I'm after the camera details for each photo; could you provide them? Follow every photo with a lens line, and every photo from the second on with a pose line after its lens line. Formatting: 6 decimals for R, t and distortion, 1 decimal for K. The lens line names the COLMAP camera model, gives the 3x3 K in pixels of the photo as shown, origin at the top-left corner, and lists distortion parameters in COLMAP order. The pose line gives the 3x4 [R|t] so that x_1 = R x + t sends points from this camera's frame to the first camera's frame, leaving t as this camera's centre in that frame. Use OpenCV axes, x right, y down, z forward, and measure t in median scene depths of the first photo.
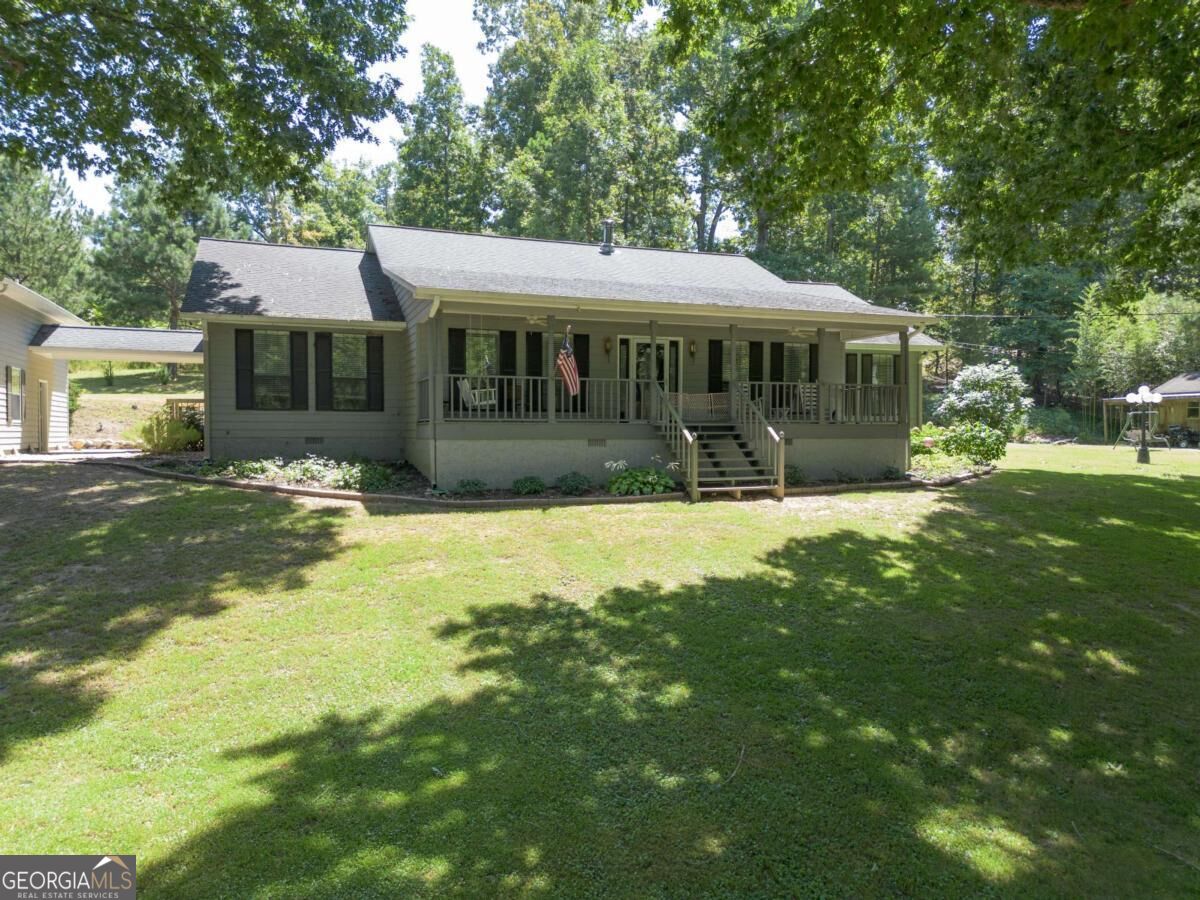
lens RADIAL K [[851.8, 0, 600.0], [0, 851.8, 450.0], [0, 0, 1]] dist [0.072625, -0.066864]
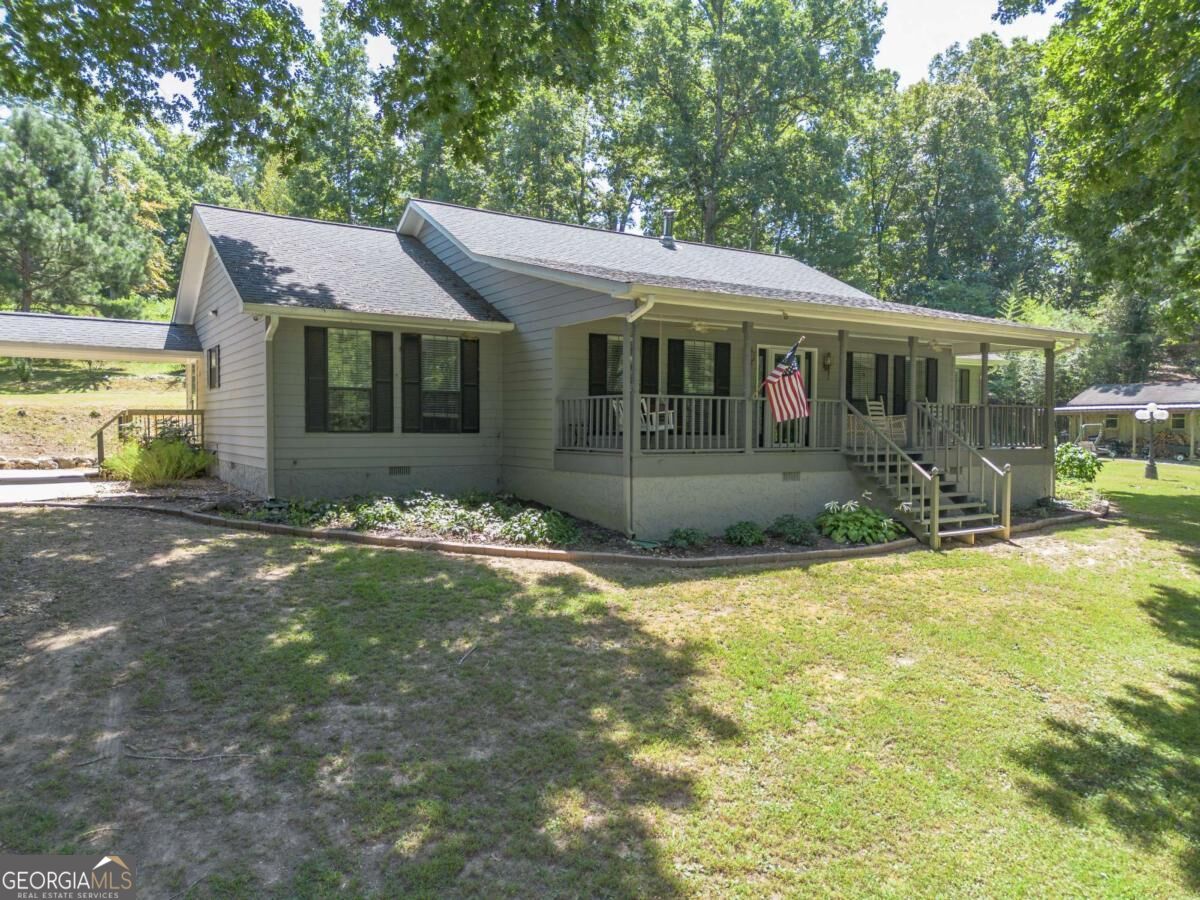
lens RADIAL K [[853.5, 0, 598.8], [0, 853.5, 448.6], [0, 0, 1]] dist [0.072950, -0.068809]
pose [[0.978258, -0.001487, 0.207388, -0.318202], [0.000666, 0.999992, 0.004029, -0.034411], [-0.207392, -0.003803, 0.978251, 0.194754]]
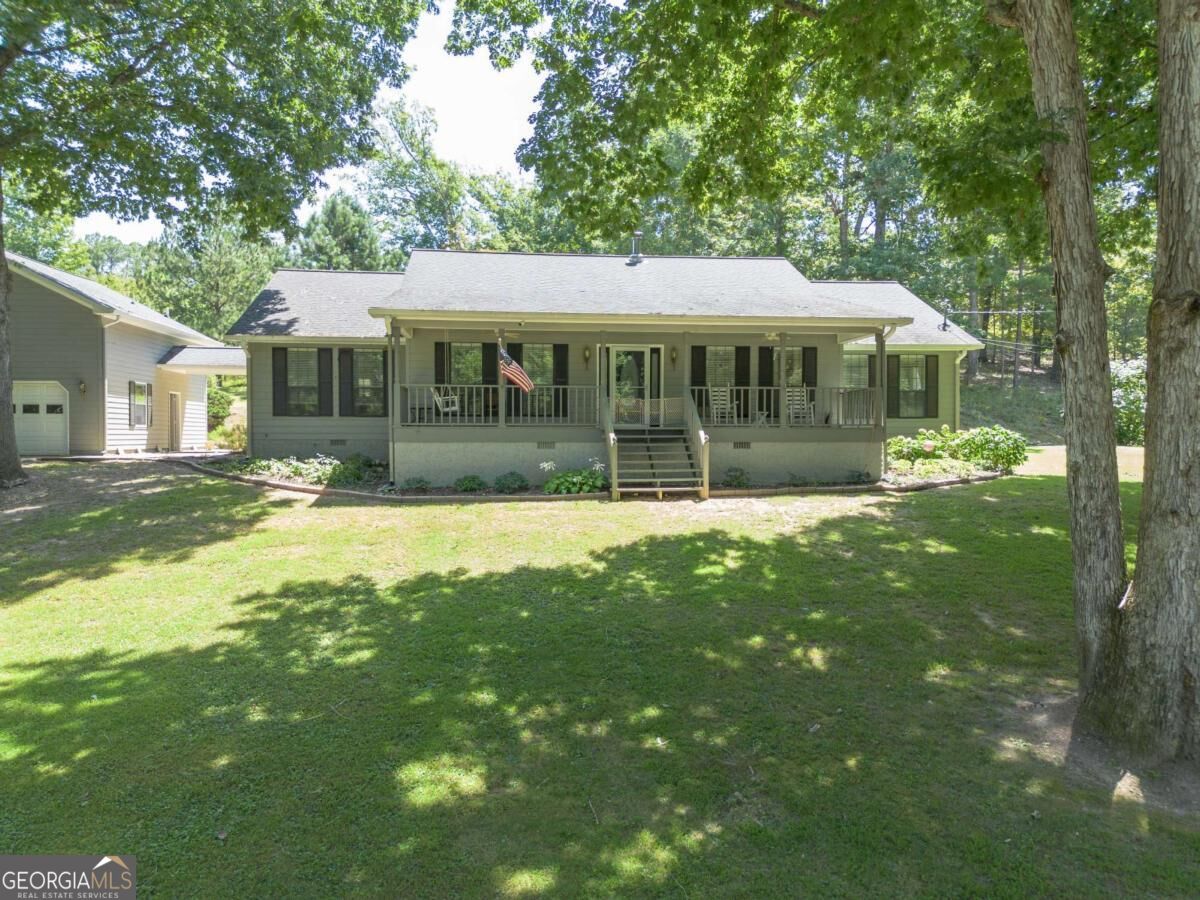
lens RADIAL K [[851.8, 0, 600.0], [0, 851.8, 450.0], [0, 0, 1]] dist [0.072625, -0.066864]
pose [[0.970082, 0.005013, -0.242726, 0.286872], [-0.005719, 0.999981, -0.002205, -0.000529], [0.242710, 0.003527, 0.970092, -0.028110]]
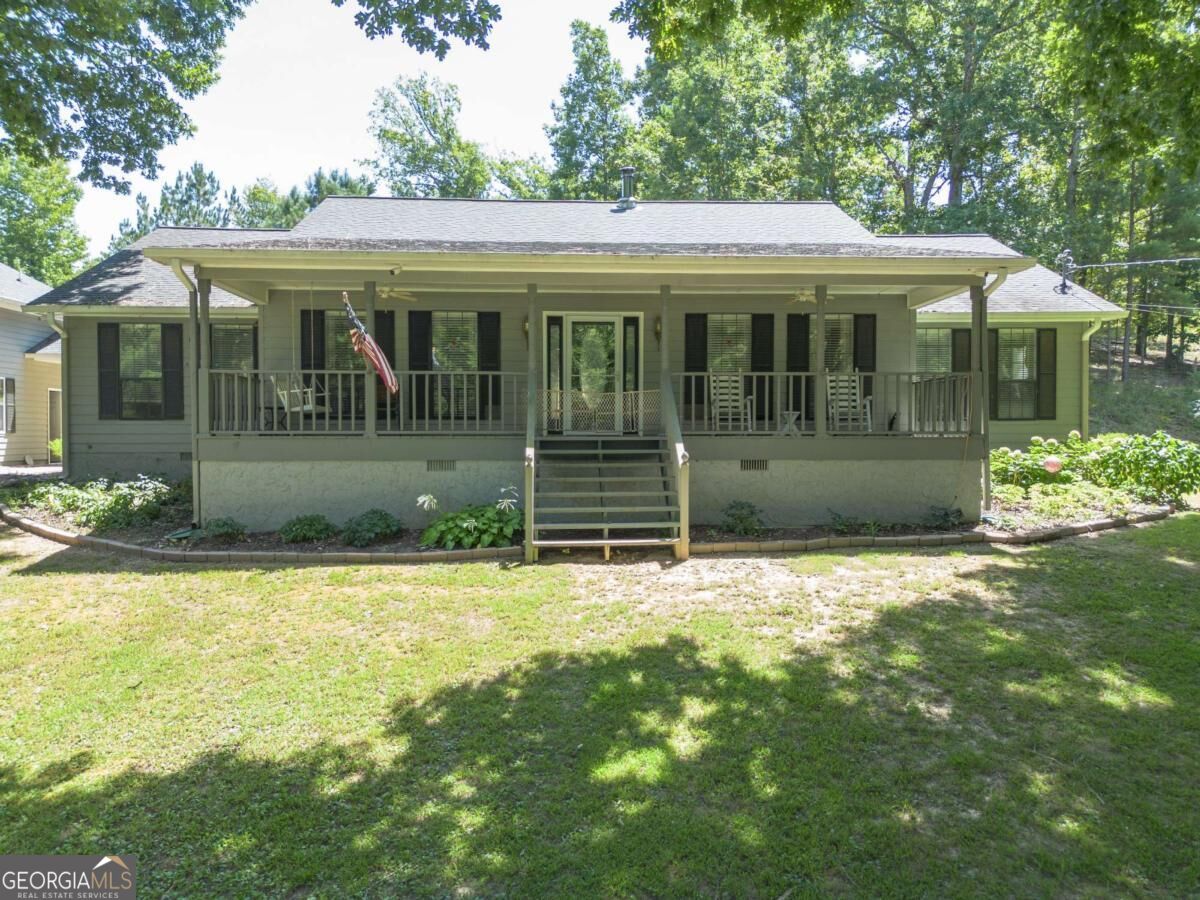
lens RADIAL K [[853.5, 0, 598.8], [0, 853.5, 448.6], [0, 0, 1]] dist [0.072950, -0.068809]
pose [[0.952005, 0.004638, -0.306046, 0.289688], [-0.006001, 0.999976, -0.003515, -0.018054], [0.306023, 0.005183, 0.952010, 0.336867]]
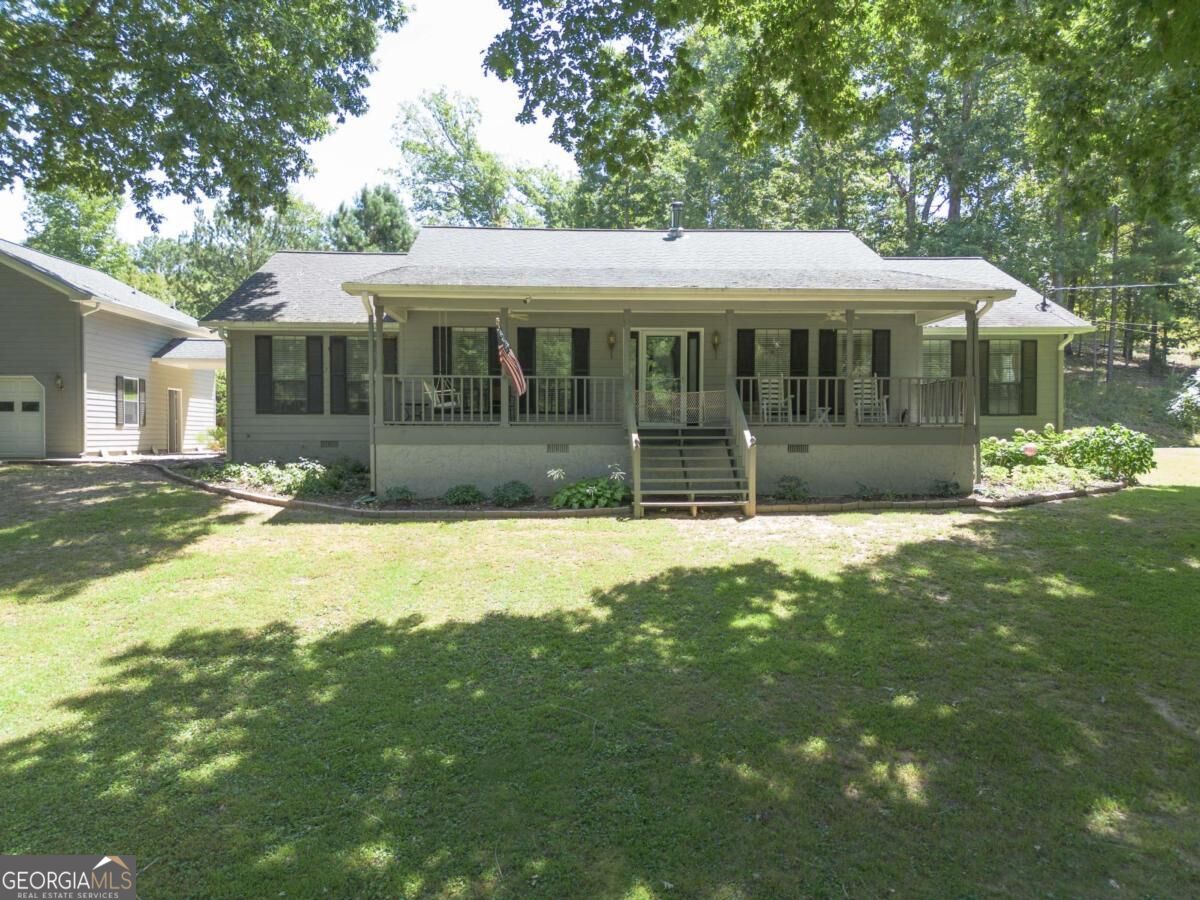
lens RADIAL K [[853.5, 0, 598.8], [0, 853.5, 448.6], [0, 0, 1]] dist [0.072950, -0.068809]
pose [[0.952339, 0.006132, -0.304981, 0.274353], [-0.007449, 0.999967, -0.003156, -0.004996], [0.304952, 0.005278, 0.952353, 0.140632]]
